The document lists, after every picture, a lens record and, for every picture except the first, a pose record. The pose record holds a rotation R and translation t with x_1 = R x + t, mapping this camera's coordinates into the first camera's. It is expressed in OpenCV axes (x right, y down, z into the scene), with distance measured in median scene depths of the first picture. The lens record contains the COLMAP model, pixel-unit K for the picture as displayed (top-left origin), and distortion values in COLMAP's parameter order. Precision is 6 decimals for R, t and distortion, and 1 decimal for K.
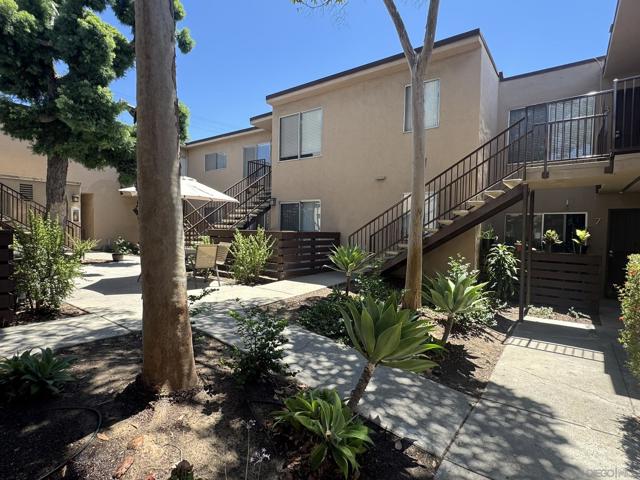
lens RADIAL K [[337.7, 0, 319.9], [0, 337.7, 238.8], [0, 0, 1]] dist [-0.008182, -0.002018]
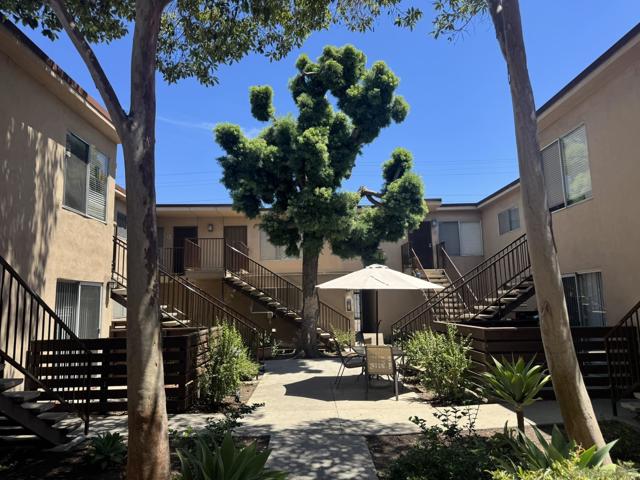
lens RADIAL K [[446.4, 0, 320.1], [0, 446.4, 241.1], [0, 0, 1]] dist [0.004219, 0.000231]
pose [[0.610655, -0.139156, -0.779574, 0.435836], [0.009971, 0.985713, -0.168141, -0.046618], [0.791834, 0.094903, 0.603318, 0.162109]]
